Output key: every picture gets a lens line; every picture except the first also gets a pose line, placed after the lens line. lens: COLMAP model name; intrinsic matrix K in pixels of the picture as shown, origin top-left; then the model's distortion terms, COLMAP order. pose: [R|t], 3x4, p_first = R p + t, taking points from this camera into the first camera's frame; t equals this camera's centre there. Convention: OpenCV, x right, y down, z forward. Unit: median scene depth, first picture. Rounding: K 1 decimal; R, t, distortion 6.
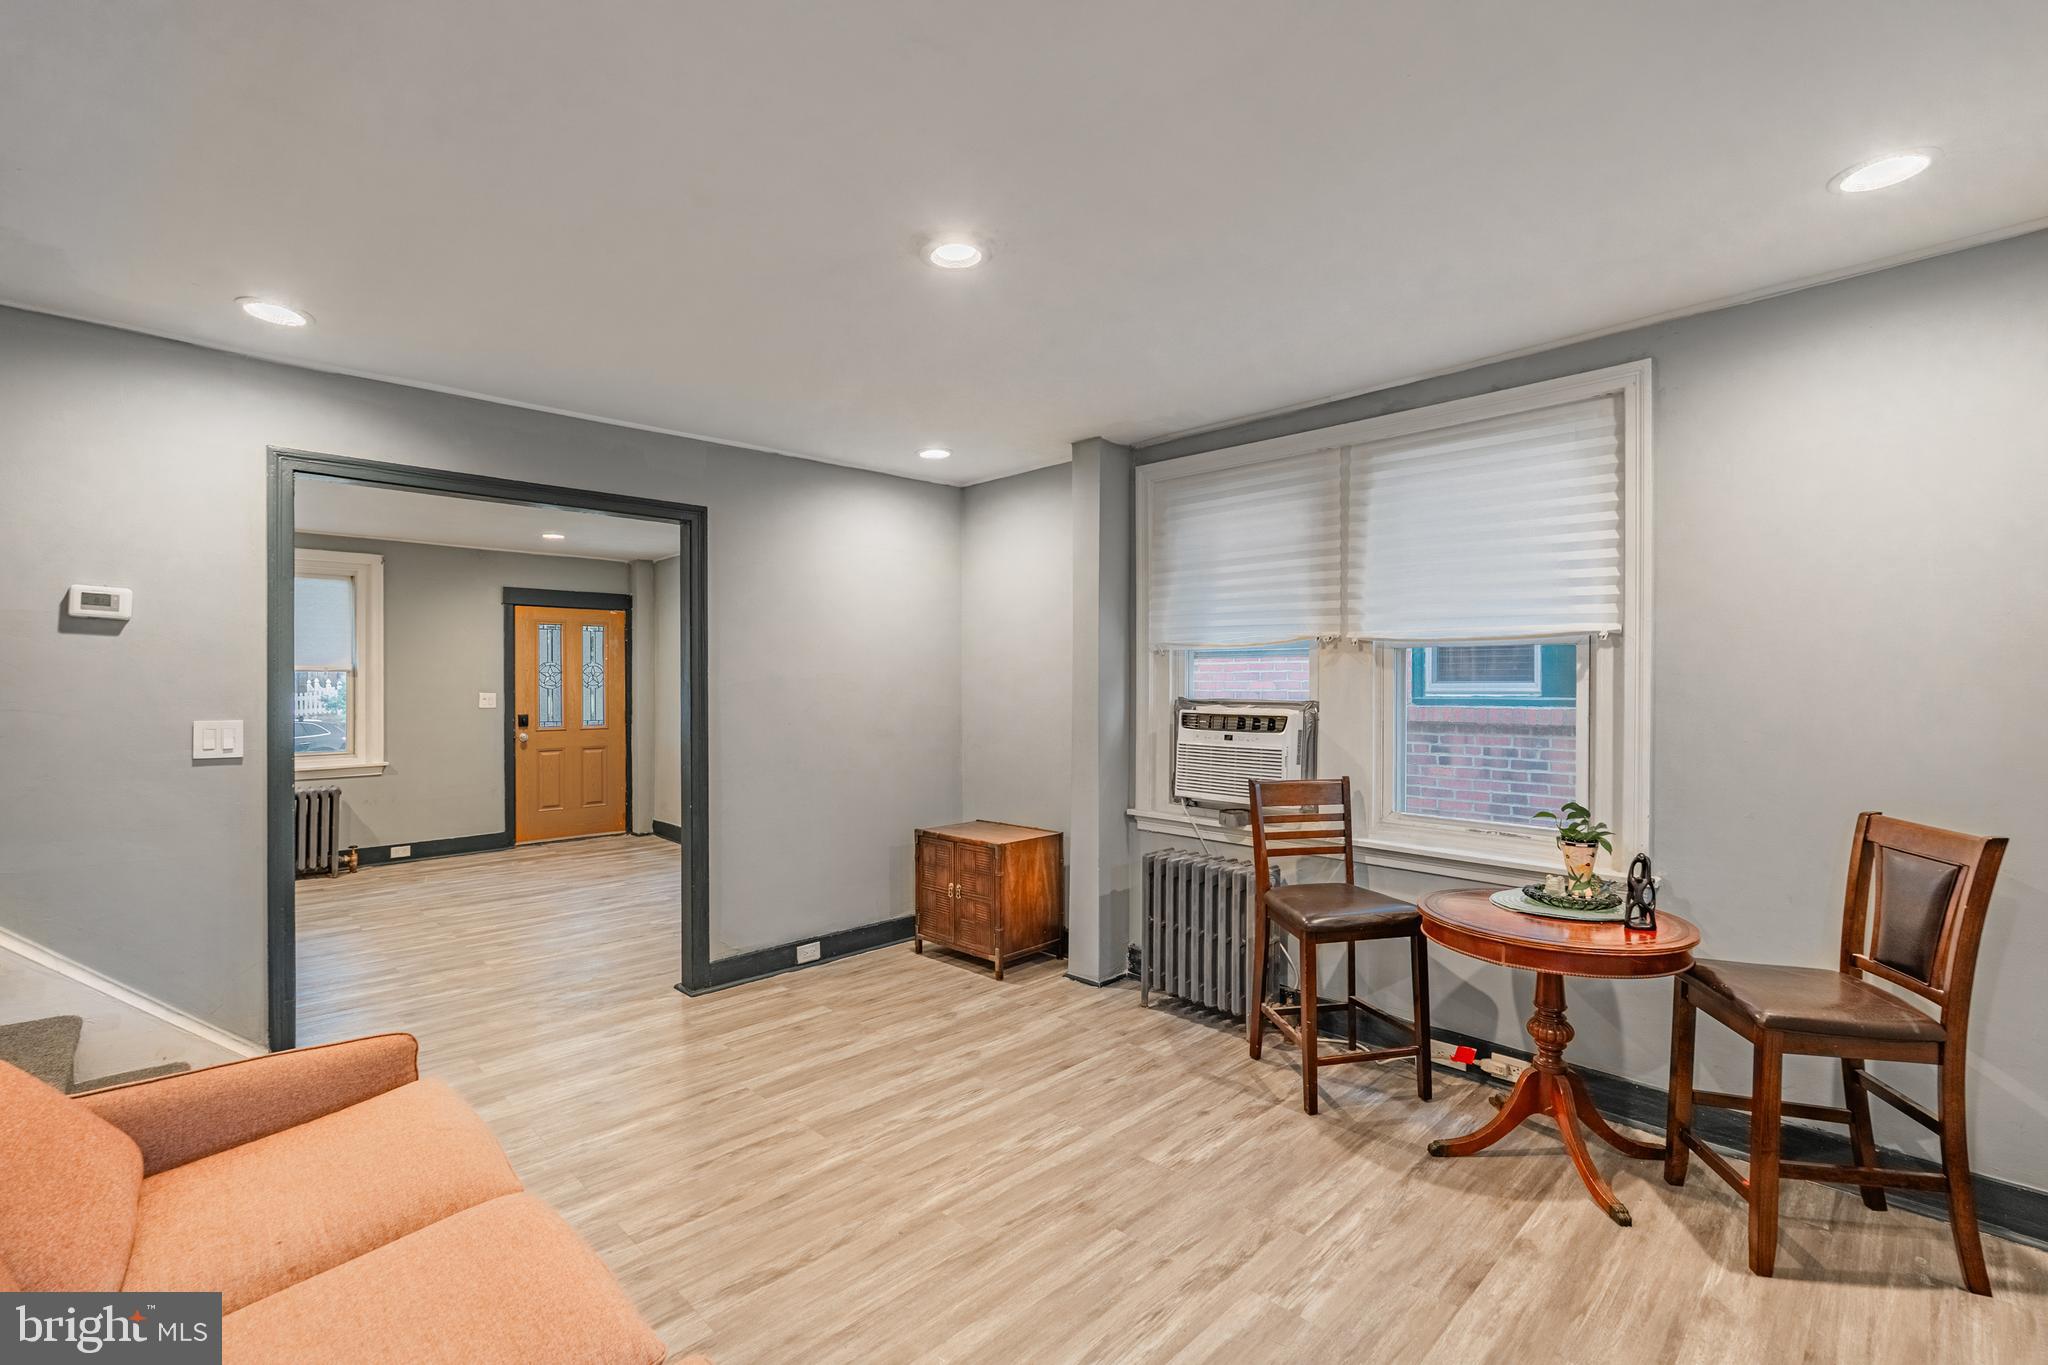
lens RADIAL K [[902.6, 0, 1022.6], [0, 902.6, 685.1], [0, 0, 1]] dist [-0.007723, 0.001606]
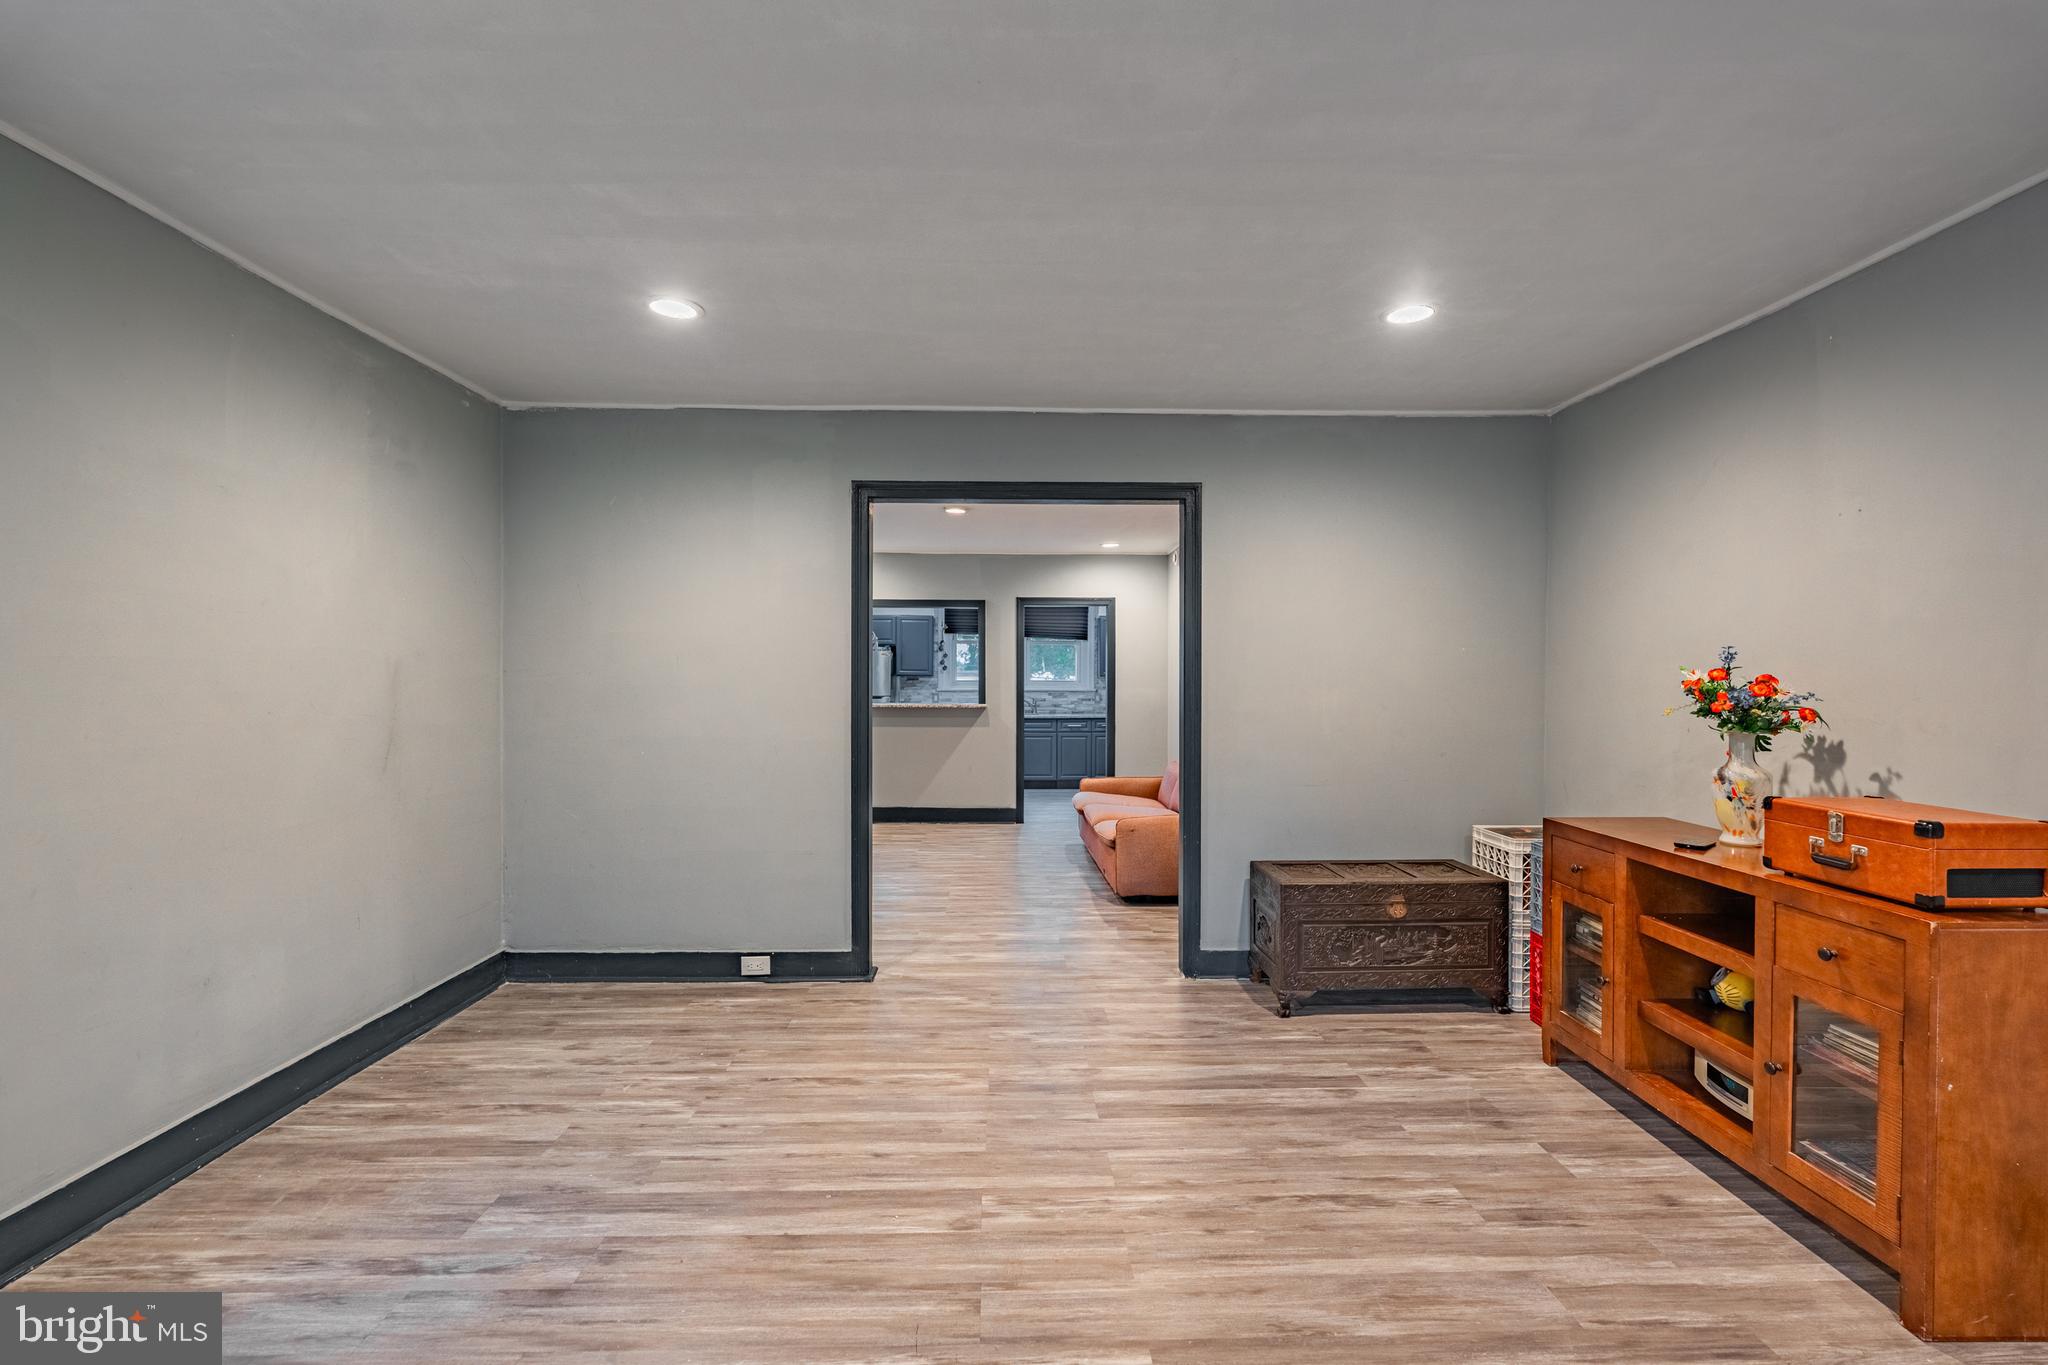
lens RADIAL K [[902.6, 0, 1018.6], [0, 902.6, 679.7], [0, 0, 1]] dist [-0.007723, 0.001606]
pose [[-0.728173, -0.000241, 0.685393, -1.300677], [0.001106, 0.999998, 0.001527, 0.015781], [-0.685392, 0.001869, -0.728172, 1.793380]]
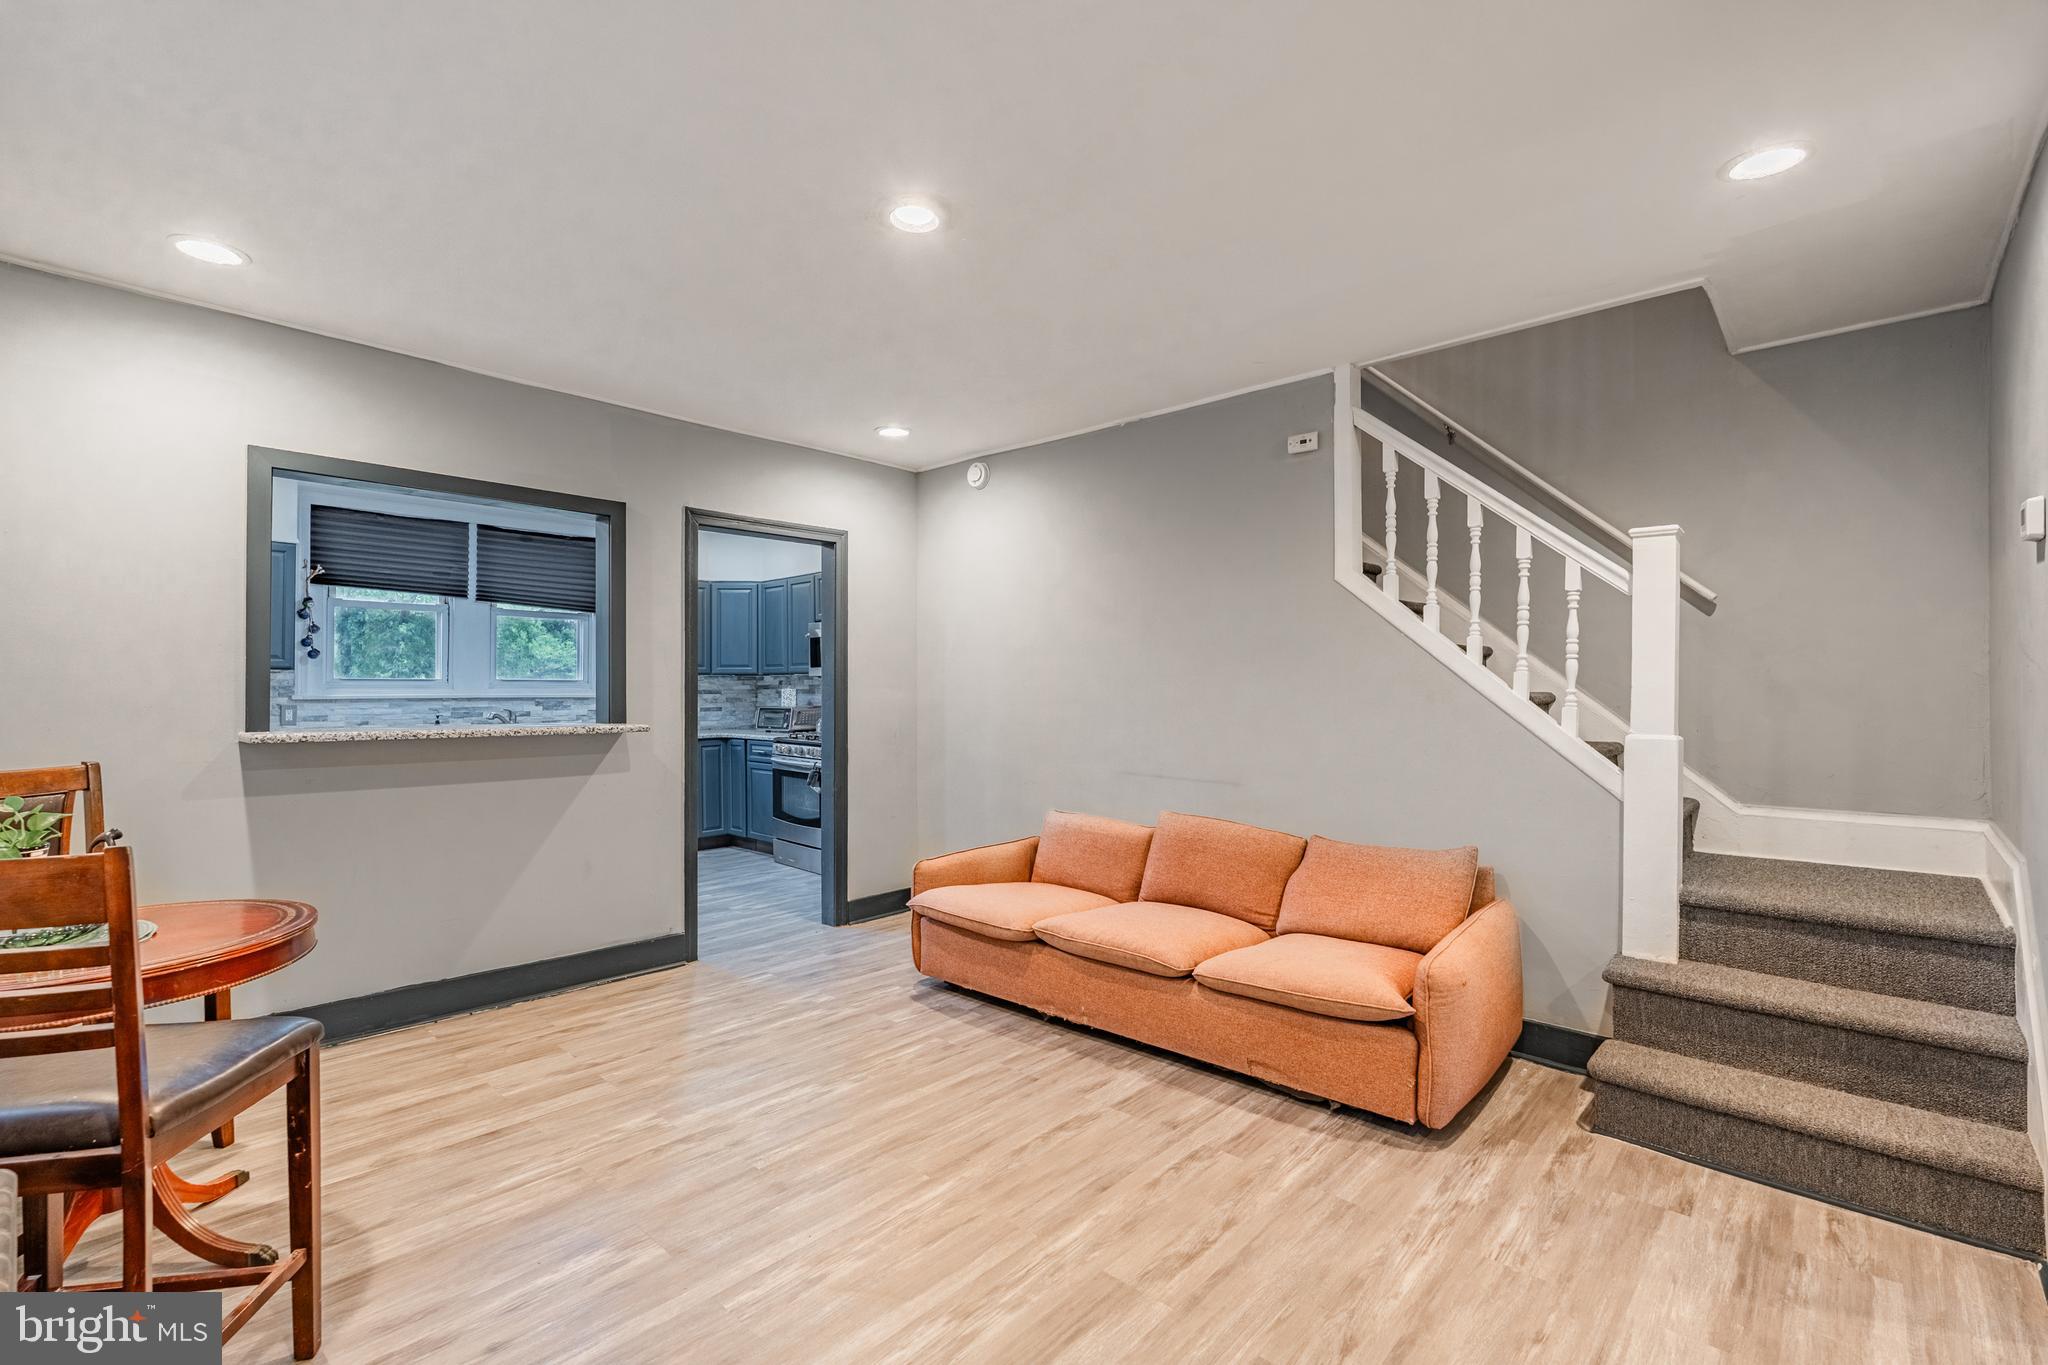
lens RADIAL K [[902.6, 0, 1018.7], [0, 902.6, 690.4], [0, 0, 1]] dist [-0.007723, 0.001606]
pose [[-0.998790, 0.002848, -0.049087, -0.090549], [0.002470, 0.999967, 0.007763, 0.033297], [0.049108, 0.007632, -0.998764, 1.279774]]
